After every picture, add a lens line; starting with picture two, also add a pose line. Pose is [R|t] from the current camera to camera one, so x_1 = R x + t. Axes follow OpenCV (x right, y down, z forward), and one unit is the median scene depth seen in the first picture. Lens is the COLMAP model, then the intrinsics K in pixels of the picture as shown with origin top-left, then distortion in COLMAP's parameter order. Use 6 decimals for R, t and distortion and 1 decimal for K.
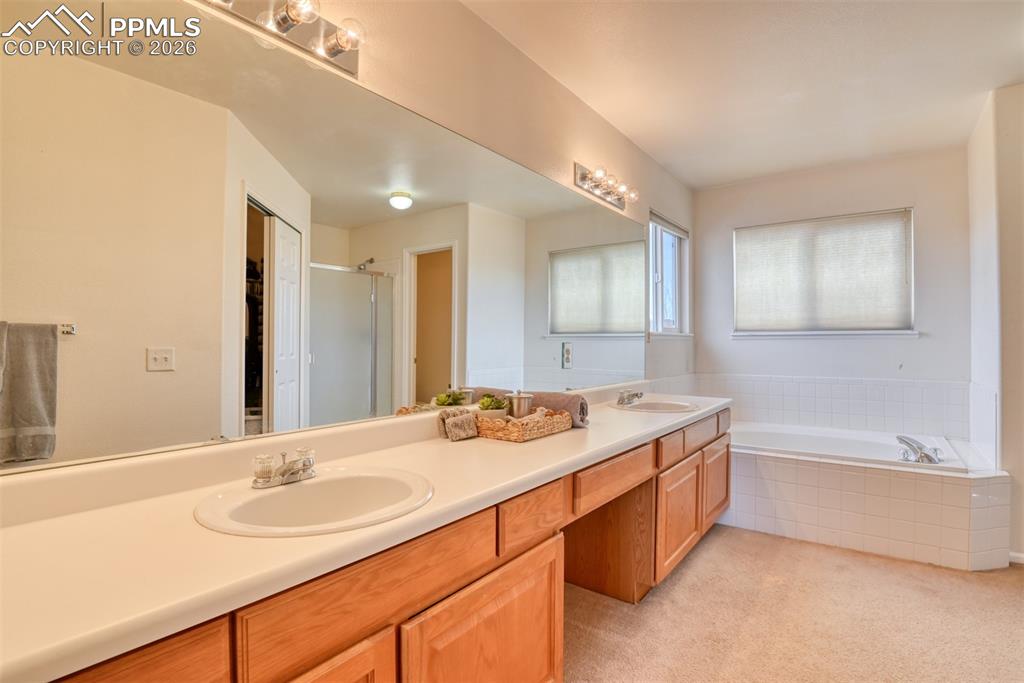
lens RADIAL K [[497.5, 0, 517.1], [0, 497.5, 342.0], [0, 0, 1]] dist [-0.020733, -0.002414]
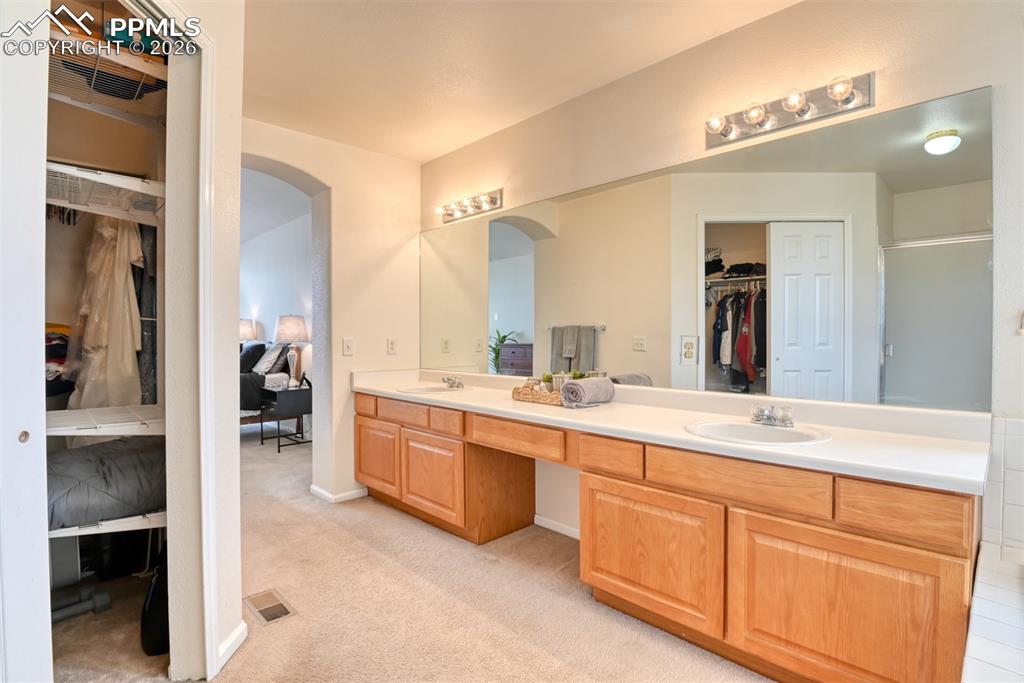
lens RADIAL K [[497.5, 0, 516.2], [0, 497.5, 340.4], [0, 0, 1]] dist [-0.020733, -0.002414]
pose [[-0.164987, 0.009808, -0.986247, 1.495993], [0.014914, 0.999861, 0.007449, 0.004294], [0.986183, -0.013480, -0.165110, 1.218358]]
